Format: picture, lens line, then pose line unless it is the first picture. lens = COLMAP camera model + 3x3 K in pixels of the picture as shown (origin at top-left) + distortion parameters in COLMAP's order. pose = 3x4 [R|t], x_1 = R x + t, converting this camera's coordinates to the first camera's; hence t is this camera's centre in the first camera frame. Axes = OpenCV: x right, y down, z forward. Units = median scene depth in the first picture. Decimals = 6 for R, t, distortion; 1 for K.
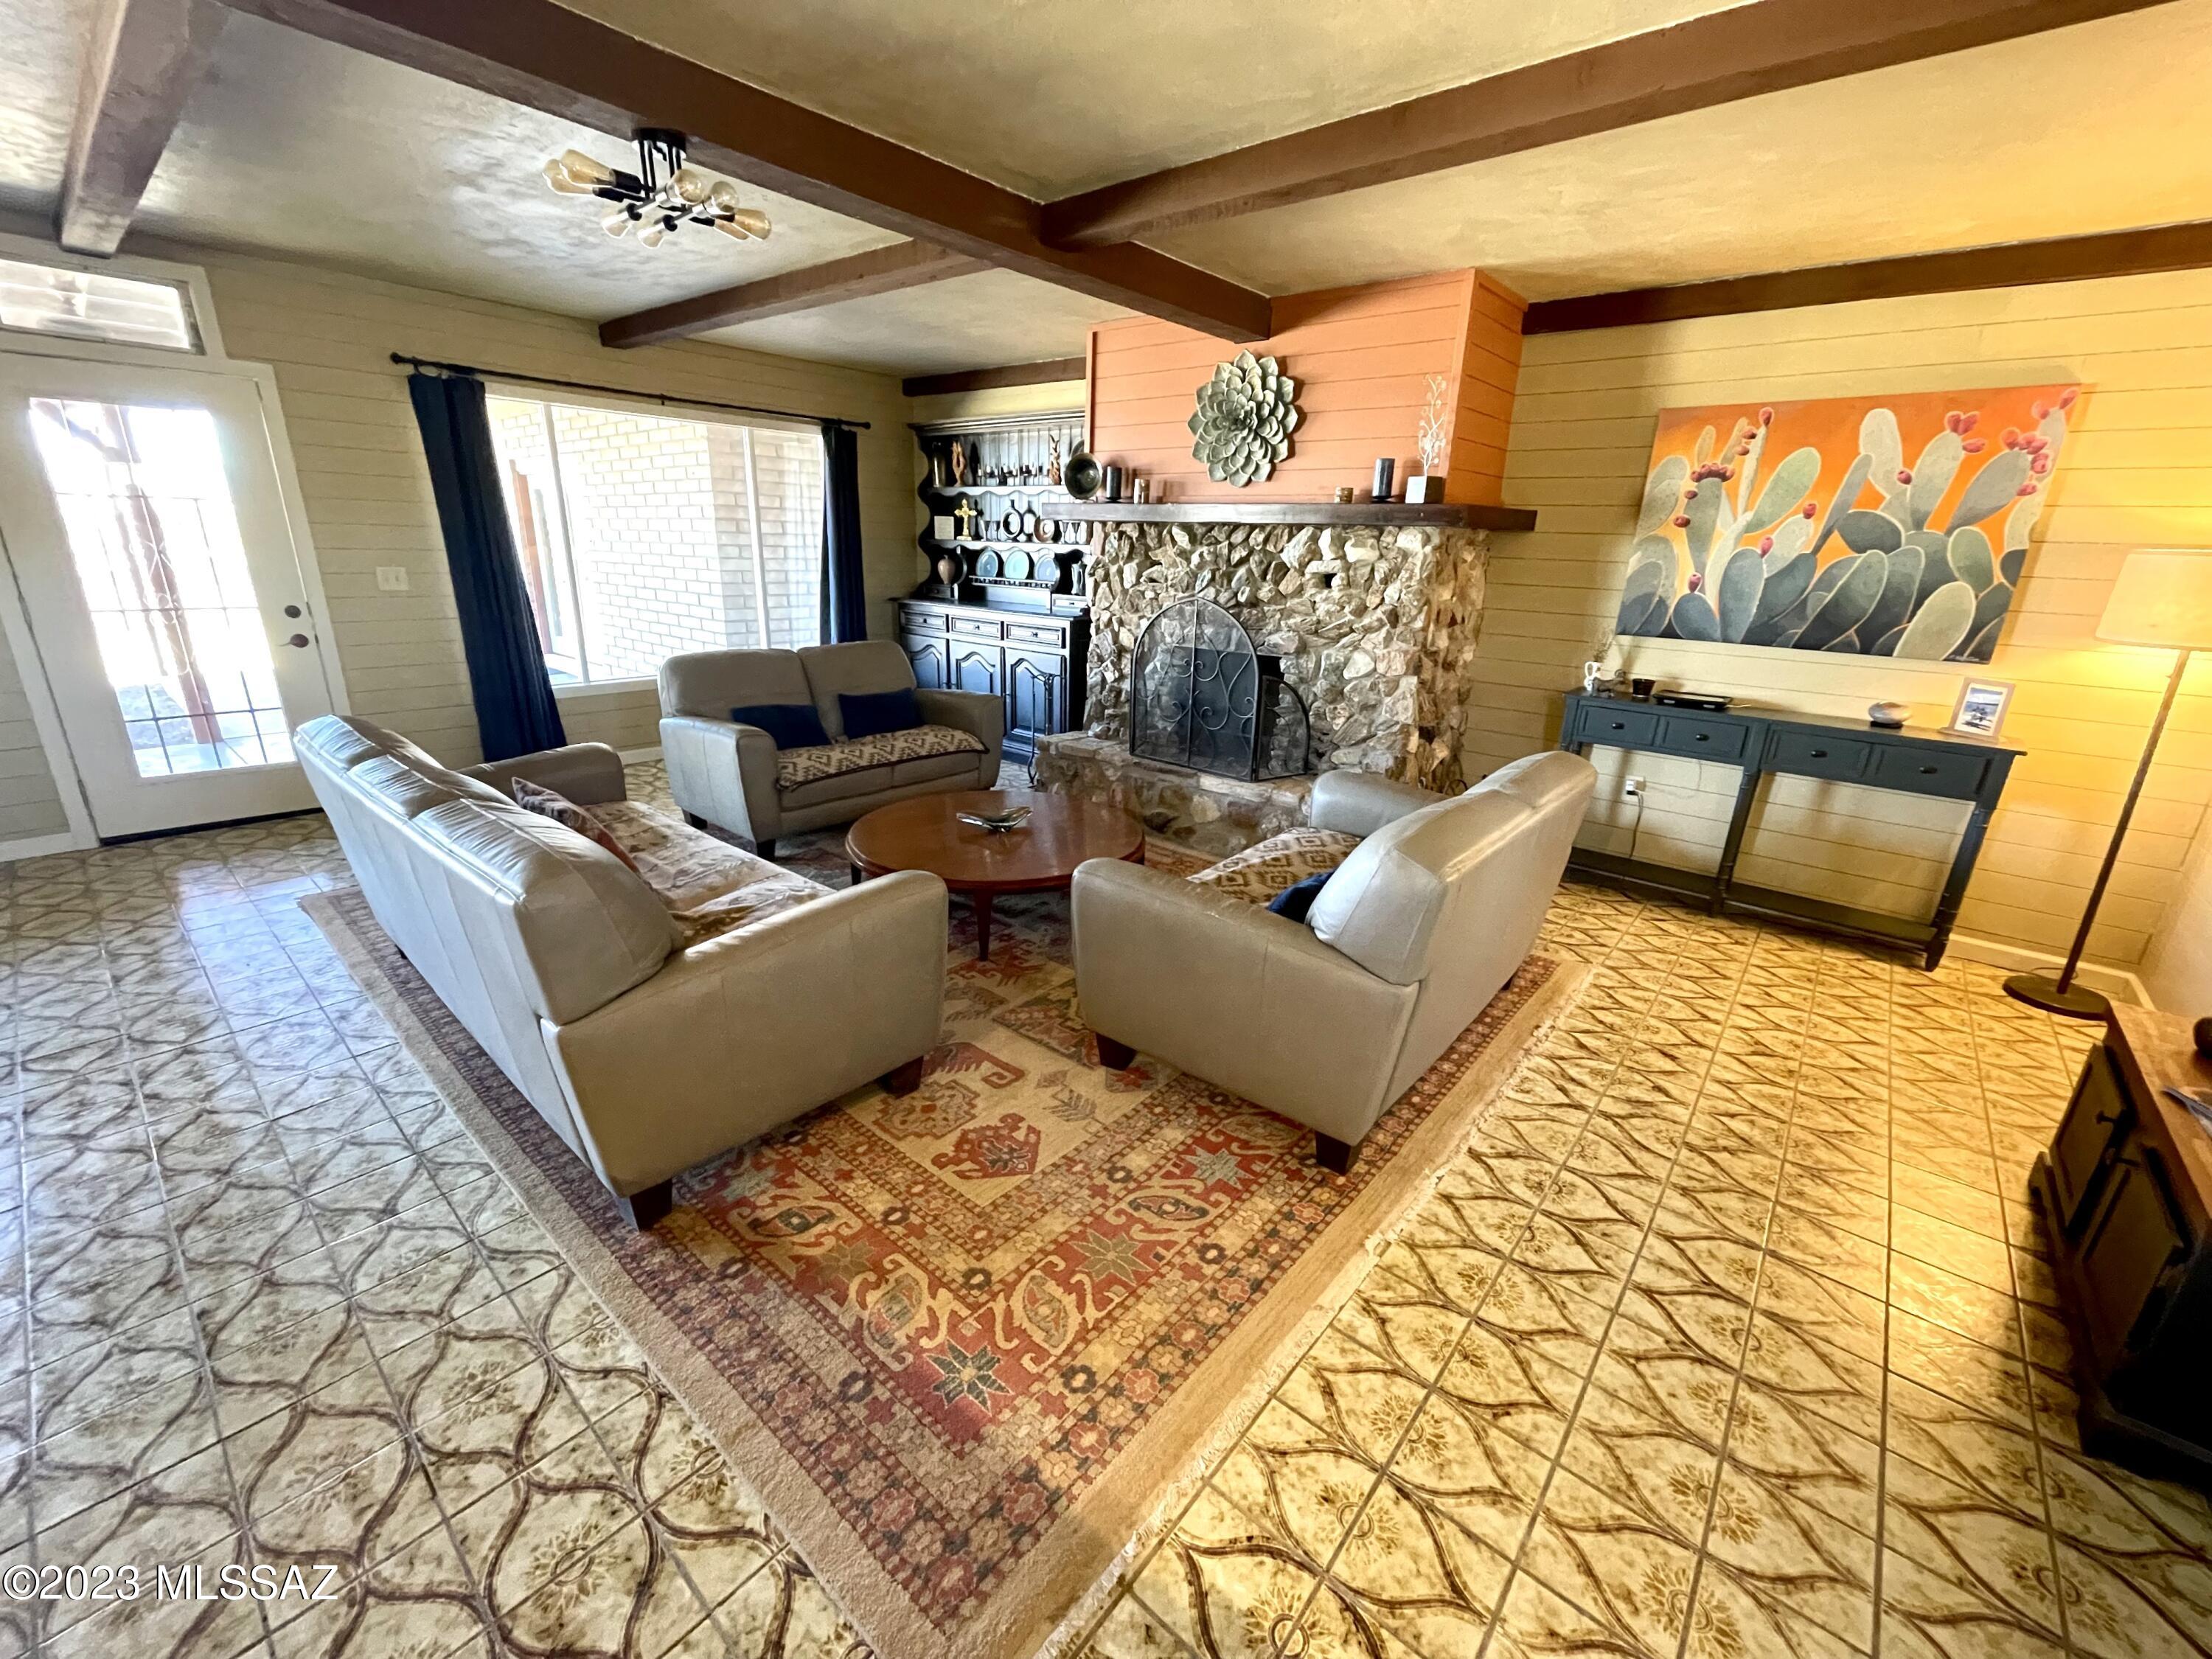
lens RADIAL K [[892.5, 0, 1097.5], [0, 892.5, 833.7], [0, 0, 1]] dist [-0.002290, 0.000277]
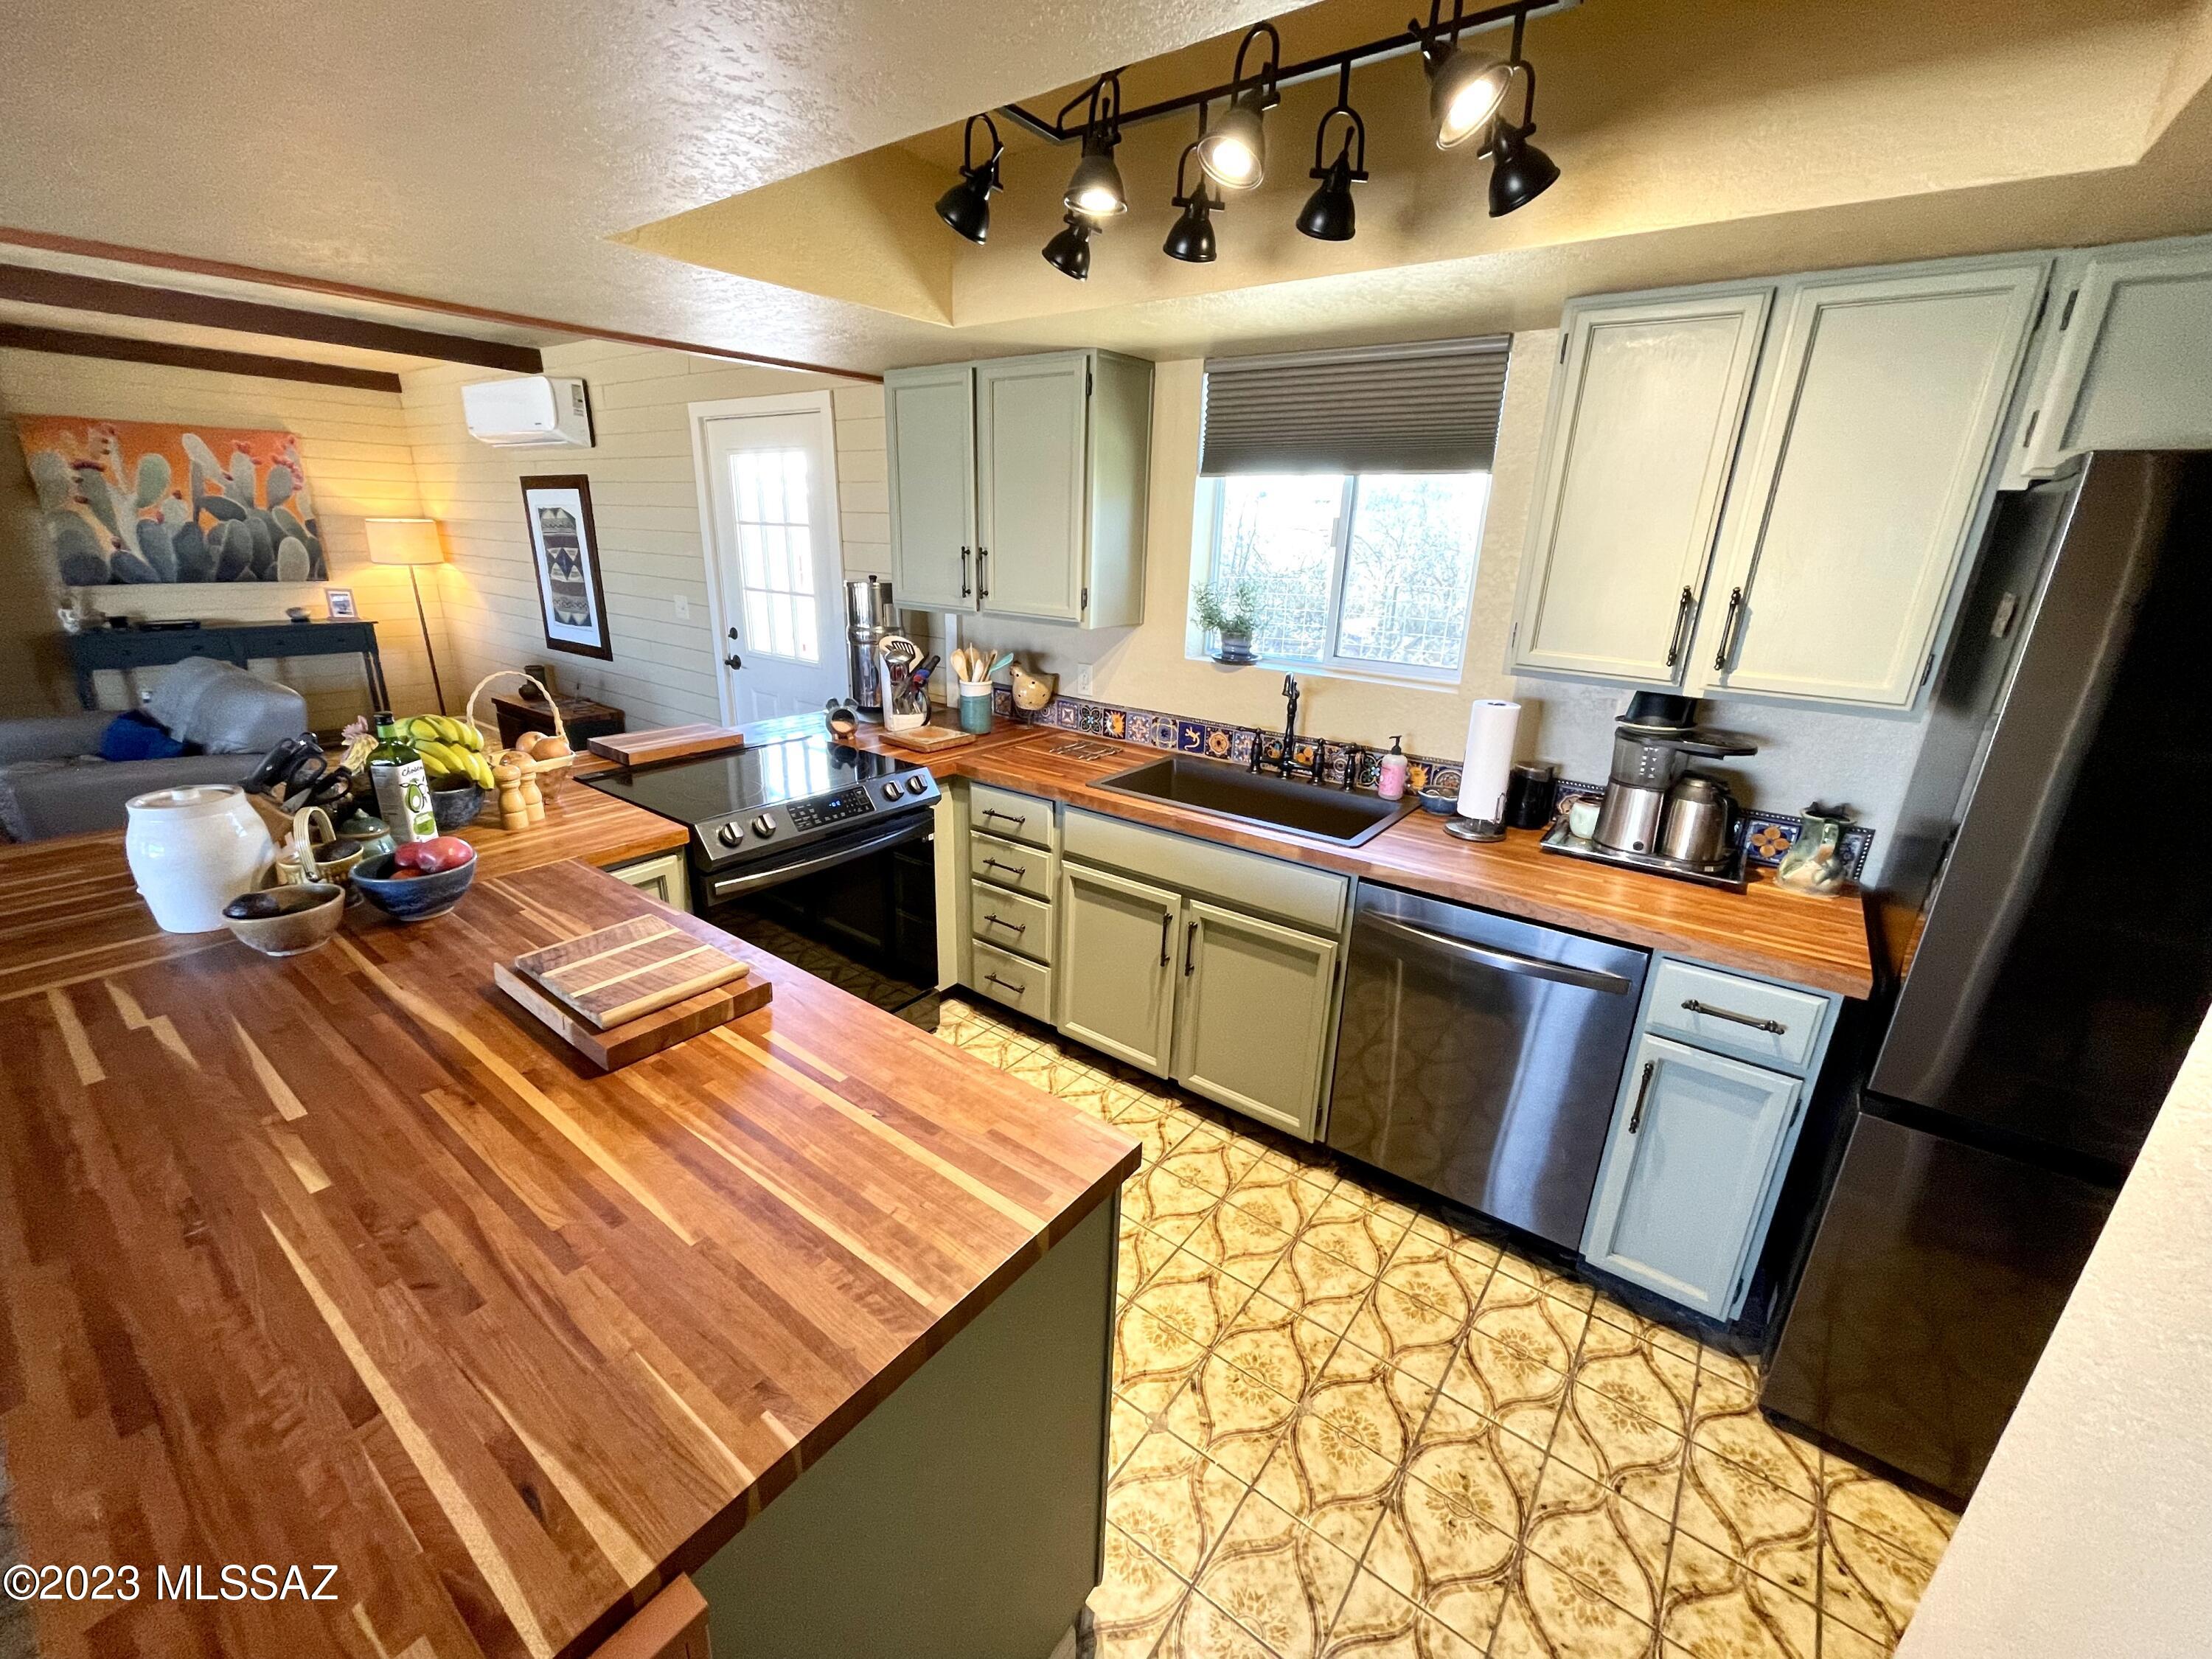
lens RADIAL K [[892.5, 0, 1097.1], [0, 892.5, 834.4], [0, 0, 1]] dist [-0.002290, 0.000277]
pose [[-0.072445, -0.353035, 0.932801, -0.879587], [0.274231, 0.892161, 0.358951, 0.048441], [-0.958931, 0.281807, 0.032181, -0.386251]]
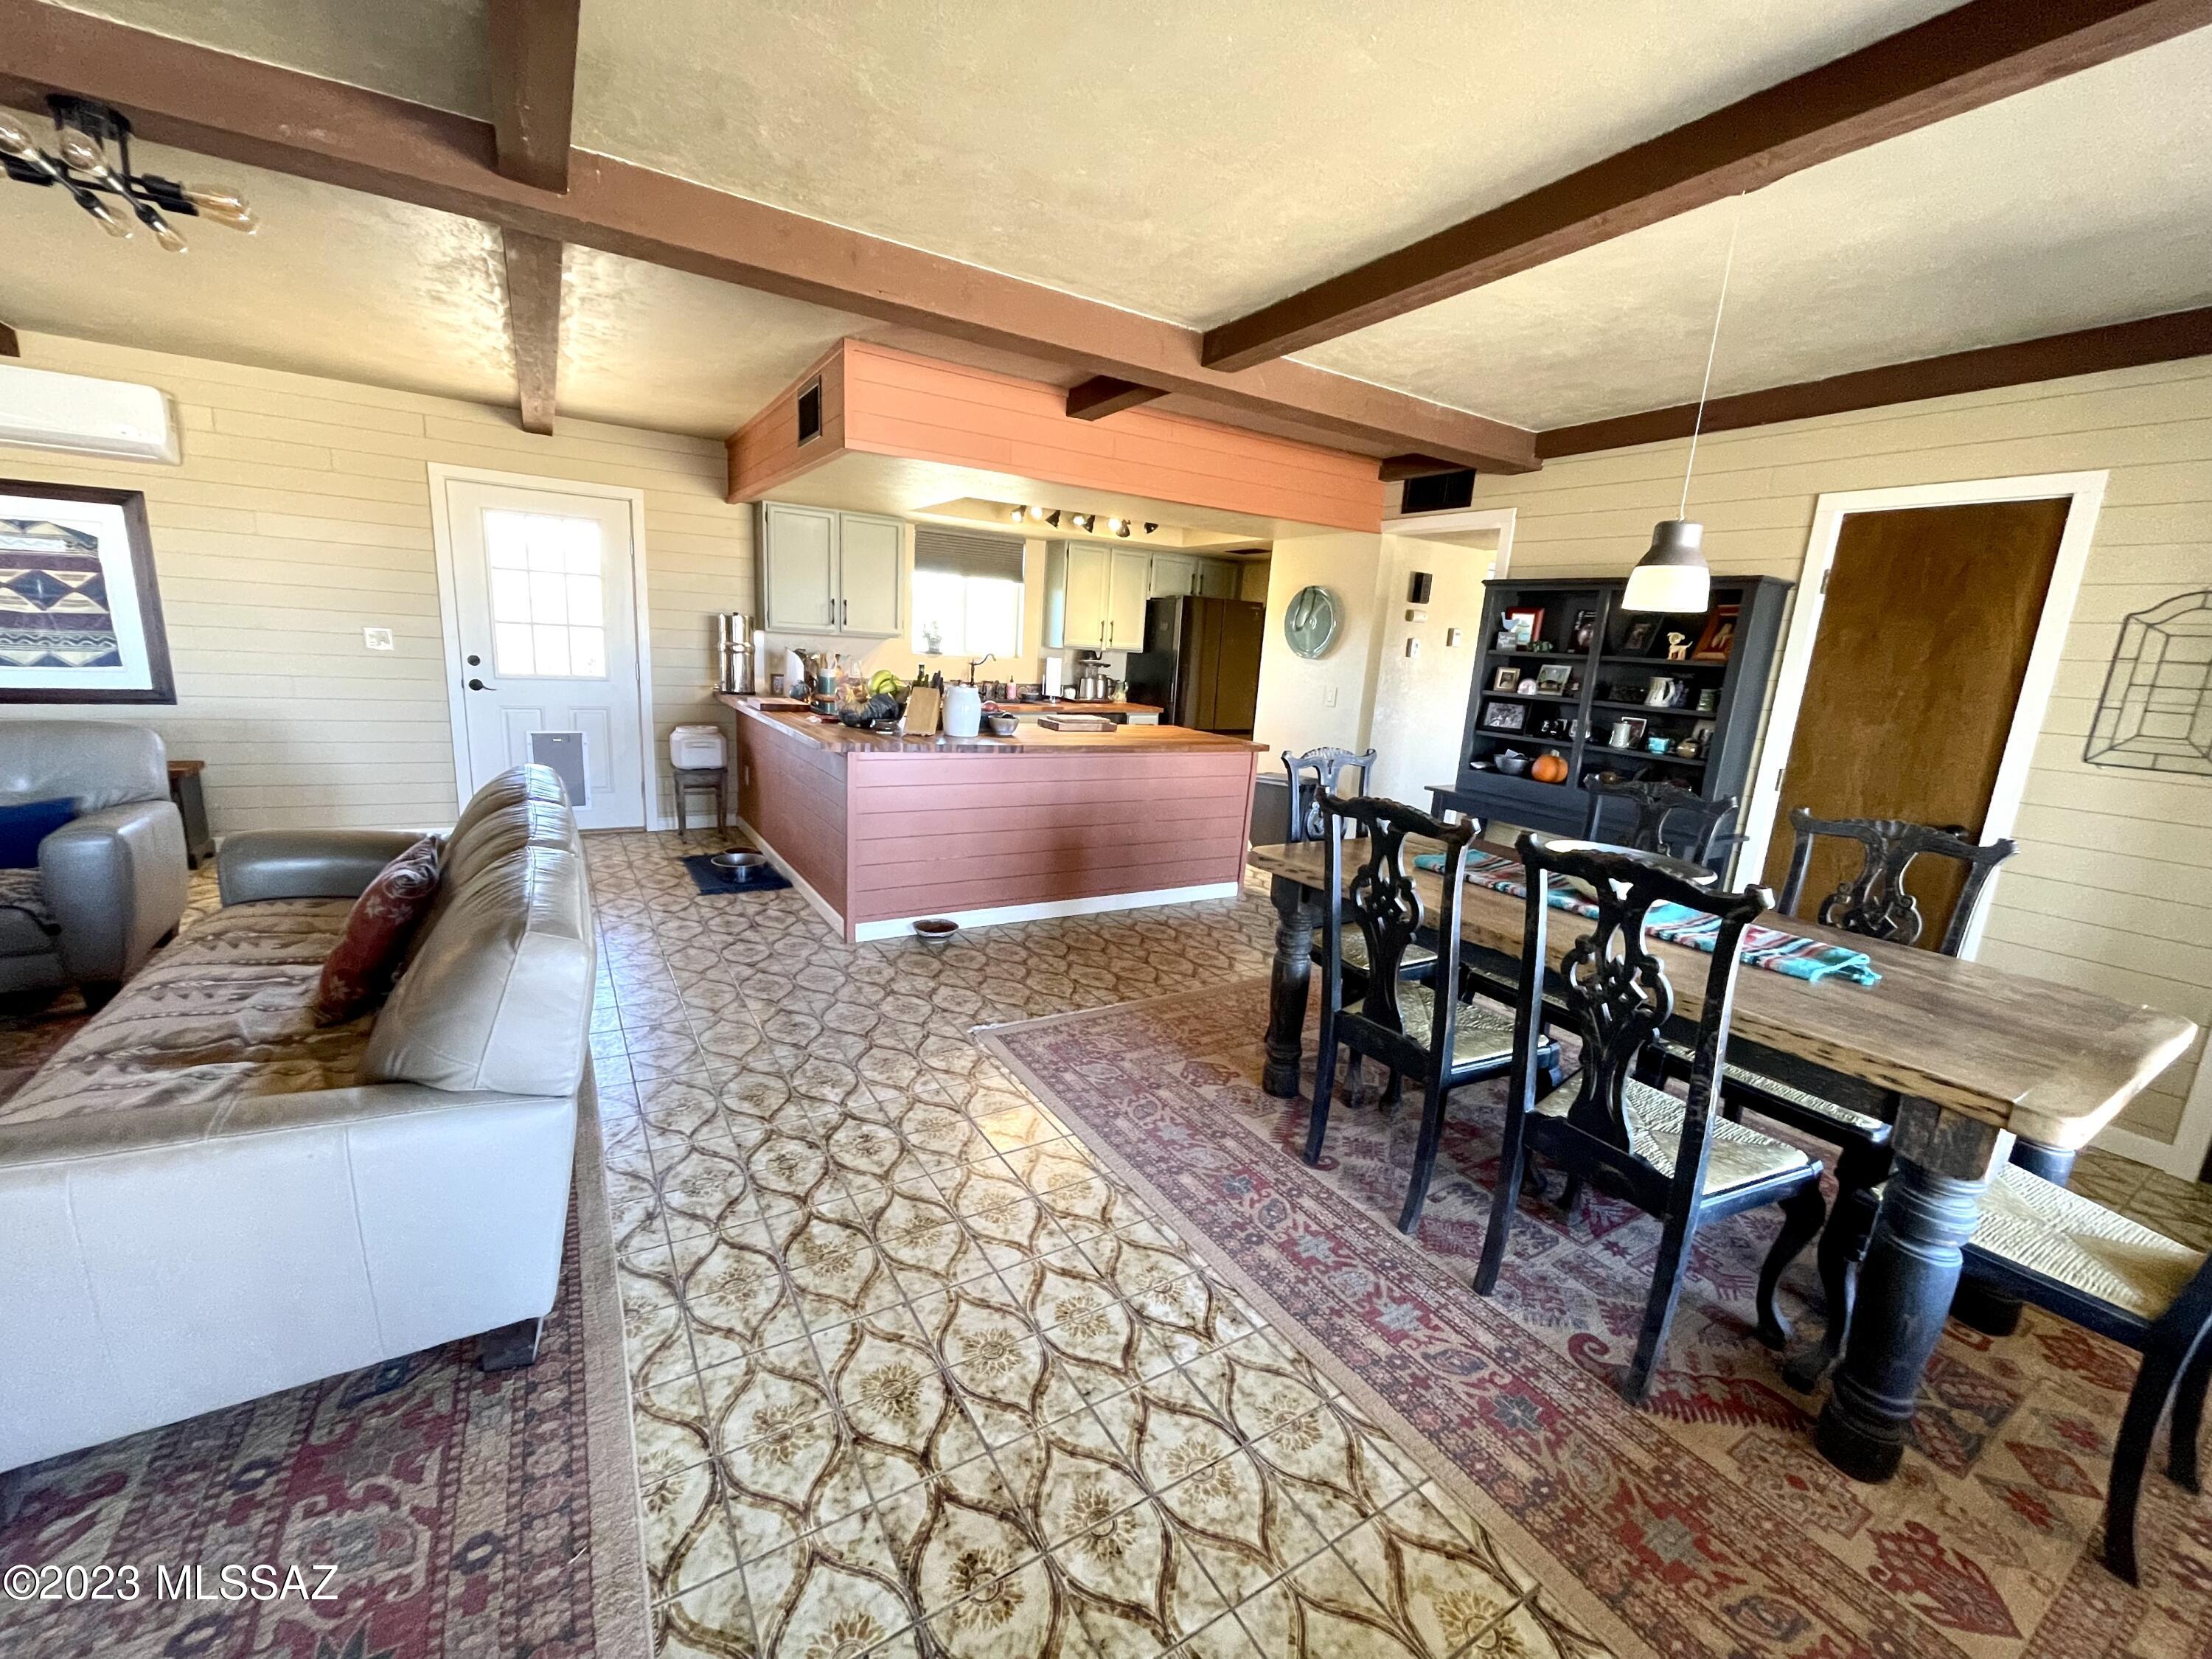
lens RADIAL K [[892.5, 0, 1096.6], [0, 892.5, 831.7], [0, 0, 1]] dist [-0.002290, 0.000277]
pose [[-0.948982, -0.150271, 0.277221, -0.958852], [0.007219, 0.868563, 0.495527, -0.324062], [-0.315248, 0.472247, -0.823165, 0.942041]]
